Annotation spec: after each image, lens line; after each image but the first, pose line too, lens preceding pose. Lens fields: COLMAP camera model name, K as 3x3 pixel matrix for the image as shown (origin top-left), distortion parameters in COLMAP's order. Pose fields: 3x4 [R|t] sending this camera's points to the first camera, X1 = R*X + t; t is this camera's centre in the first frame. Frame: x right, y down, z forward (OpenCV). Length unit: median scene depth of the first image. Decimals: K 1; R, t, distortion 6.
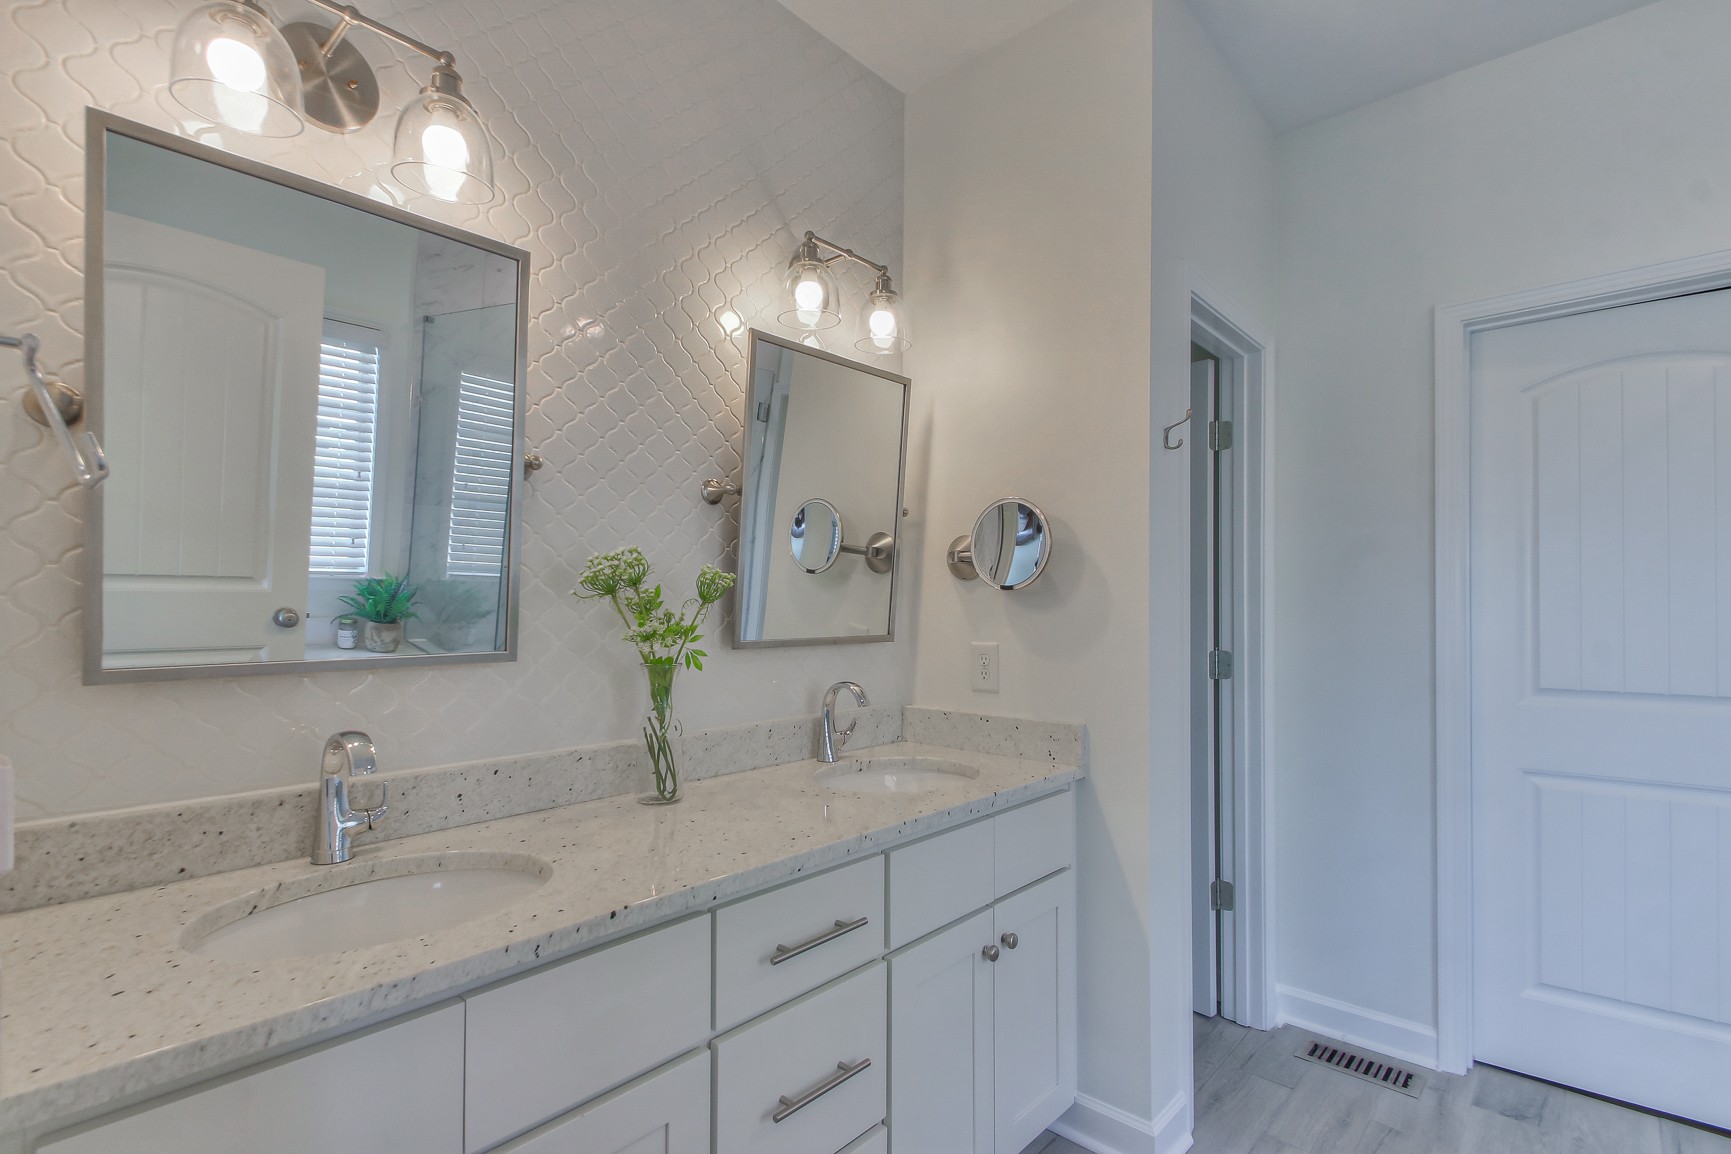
lens RADIAL K [[819.7, 0, 839.4], [0, 819.7, 596.5], [0, 0, 1]] dist [-0.001512, -0.001002]
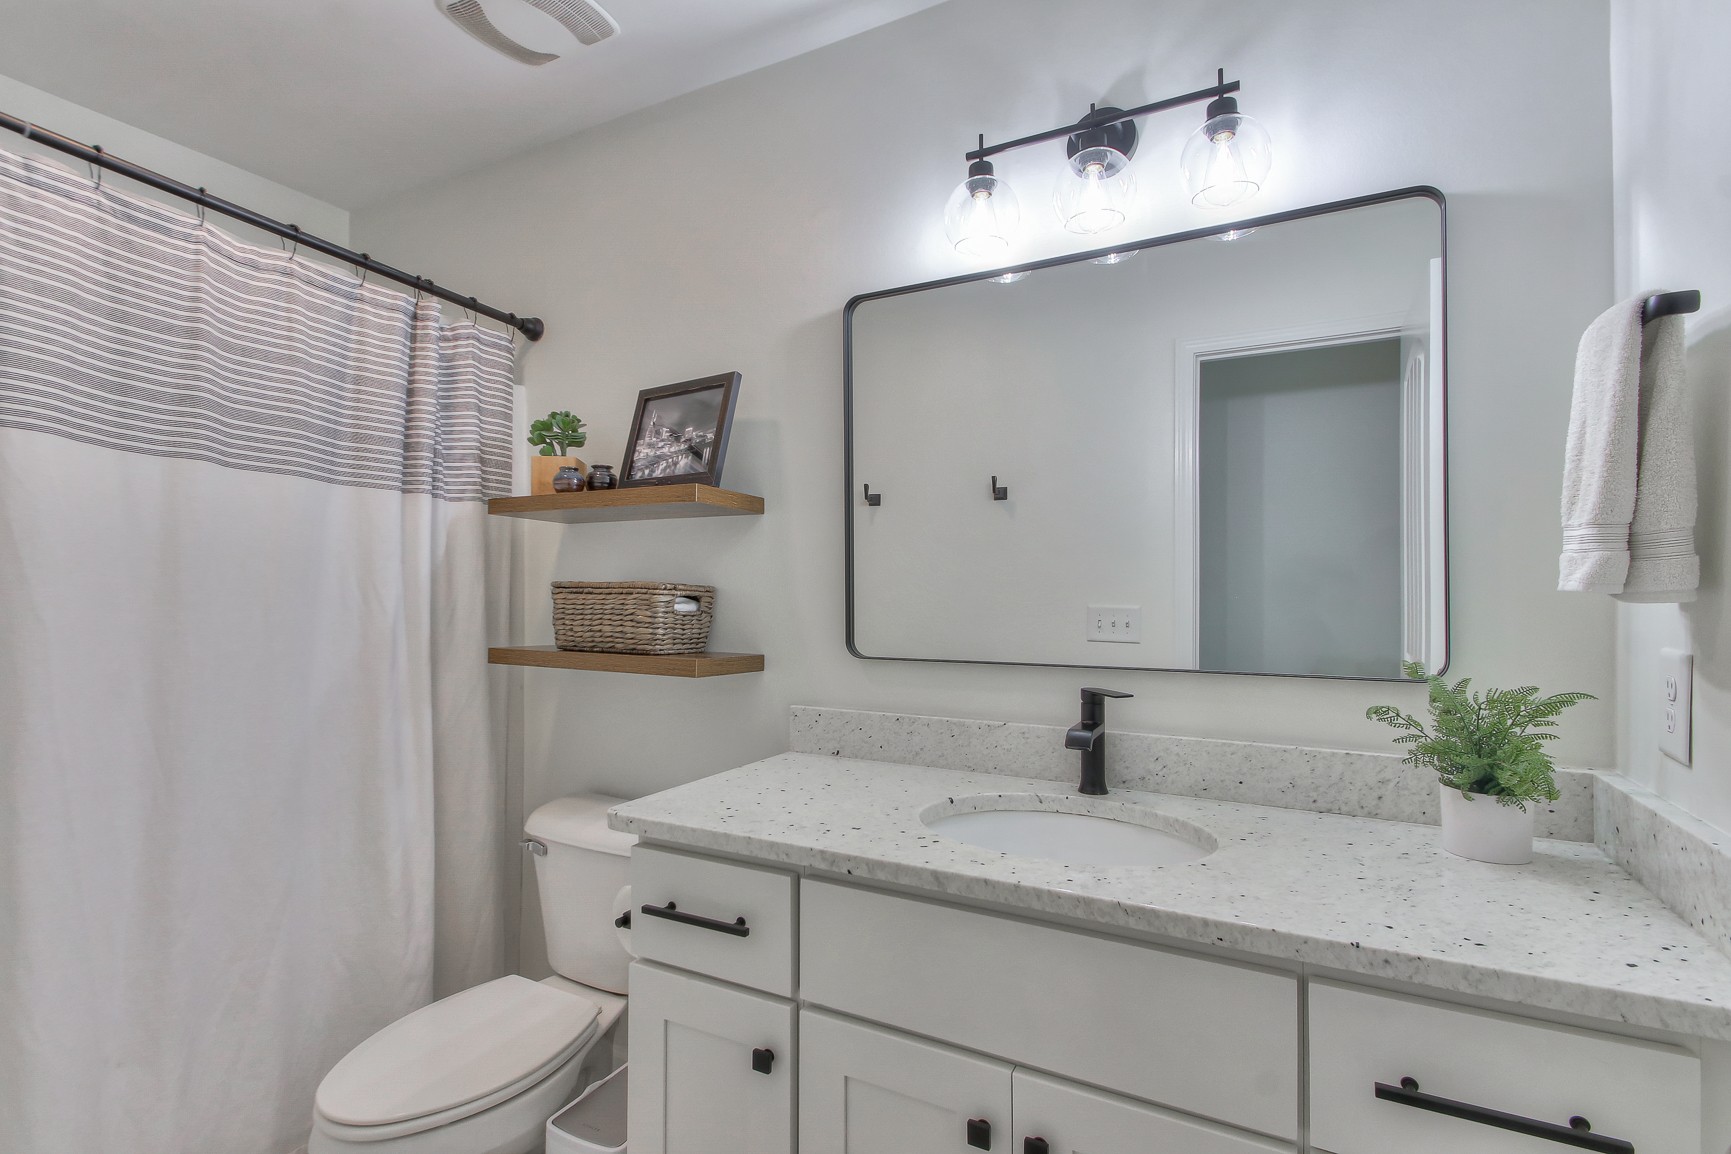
lens RADIAL K [[738.2, 0, 865.5], [0, 738.2, 577.0], [0, 0, 1]] dist [-0.000249, -0.000213]
pose [[0.301894, 0.000673, -0.953341, 0.714544], [0.011871, 0.999920, 0.004465, 0.011893], [0.953268, -0.012665, 0.301862, 0.778851]]
